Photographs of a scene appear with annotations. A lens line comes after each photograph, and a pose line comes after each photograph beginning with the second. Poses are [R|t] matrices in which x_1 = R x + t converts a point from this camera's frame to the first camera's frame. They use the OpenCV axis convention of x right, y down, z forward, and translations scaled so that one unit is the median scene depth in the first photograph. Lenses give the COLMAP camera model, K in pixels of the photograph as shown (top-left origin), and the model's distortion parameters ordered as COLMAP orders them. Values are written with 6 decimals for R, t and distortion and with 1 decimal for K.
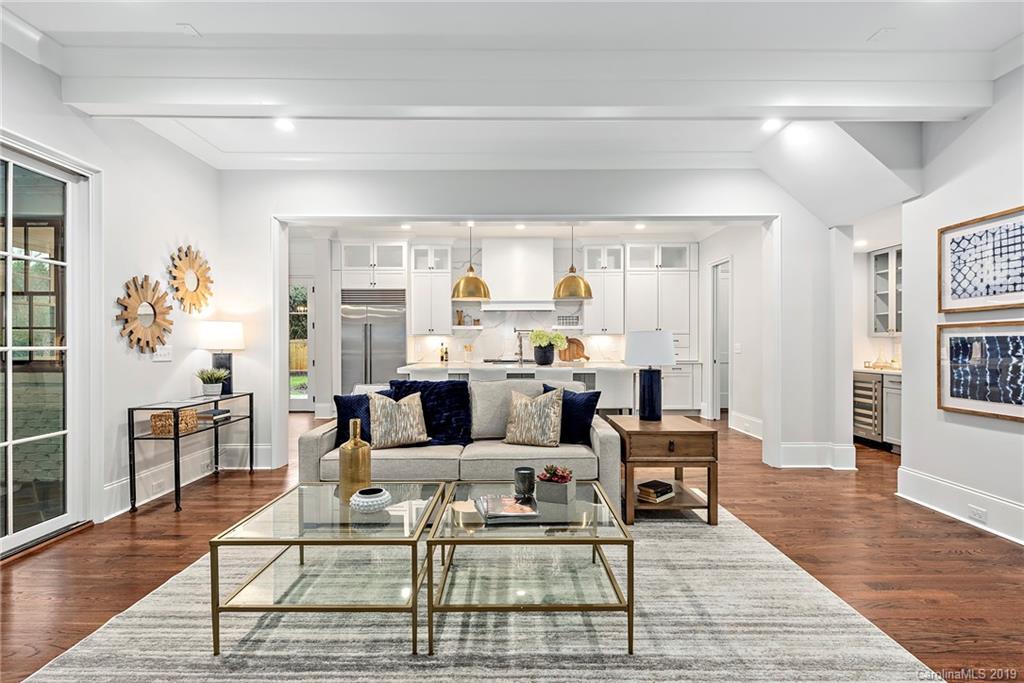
lens RADIAL K [[485.7, 0, 512.6], [0, 485.7, 345.5], [0, 0, 1]] dist [0.001983, -0.000131]
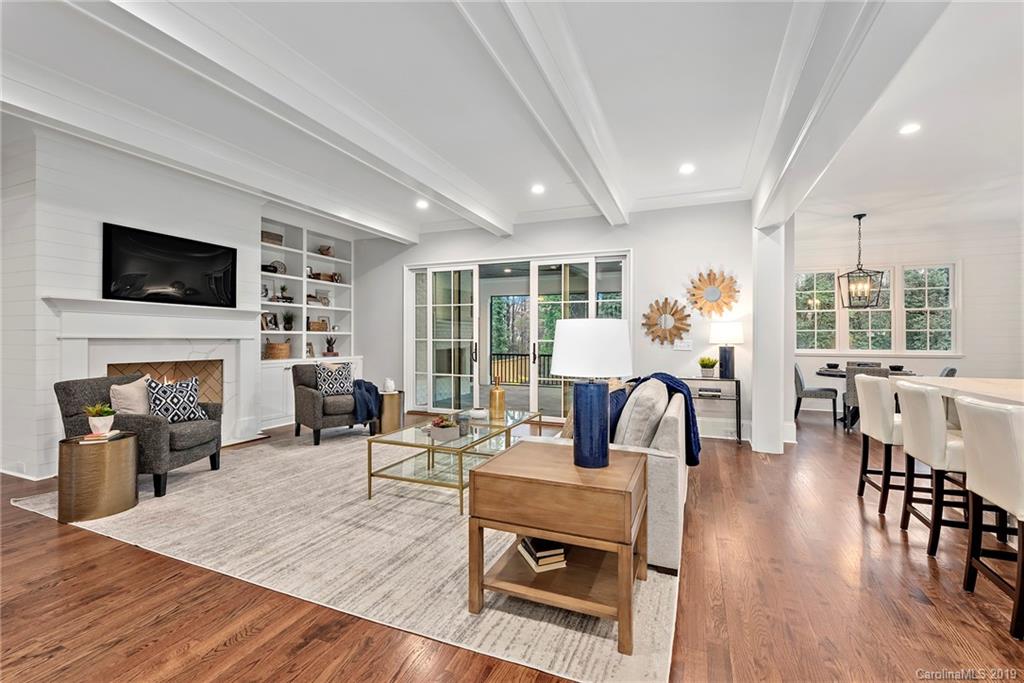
lens RADIAL K [[441.9, 0, 525.4], [0, 441.9, 335.7], [0, 0, 1]] dist [0.001054, -0.001545]
pose [[-0.371311, -0.006349, -0.928487, 0.834949], [-0.010975, 0.999937, -0.002448, -0.006018], [0.928444, 0.009281, -0.371357, 1.127982]]
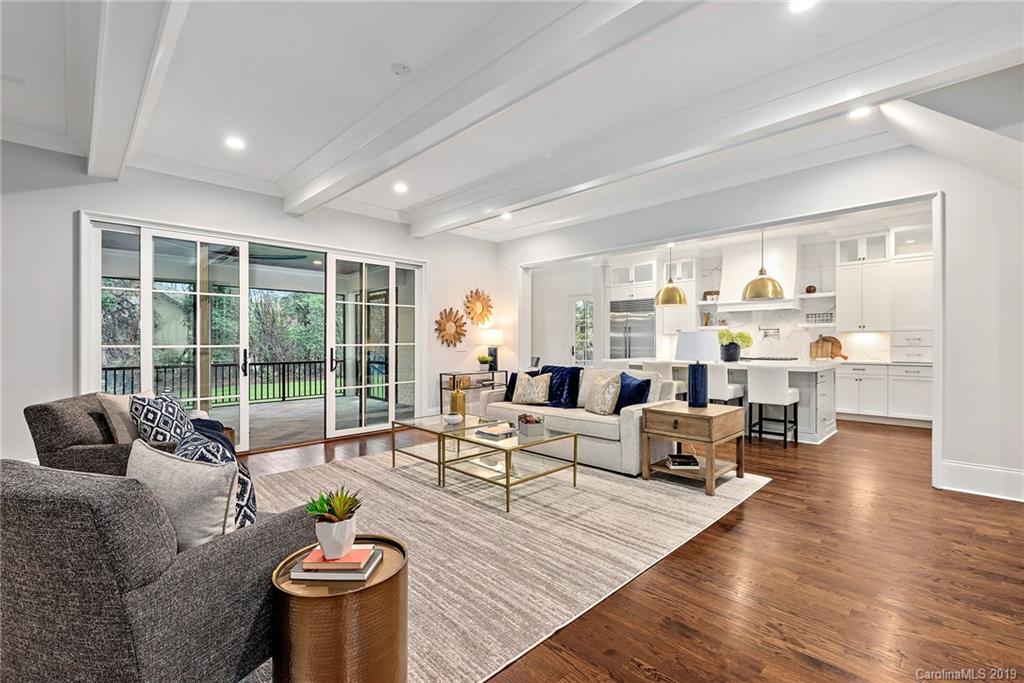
lens RADIAL K [[441.9, 0, 531.0], [0, 441.9, 340.0], [0, 0, 1]] dist [0.001054, -0.001545]
pose [[0.717869, -0.001705, -0.696176, 0.749086], [-0.003084, 0.999979, -0.005629, -0.002882], [0.696171, 0.006188, 0.717849, -0.071488]]
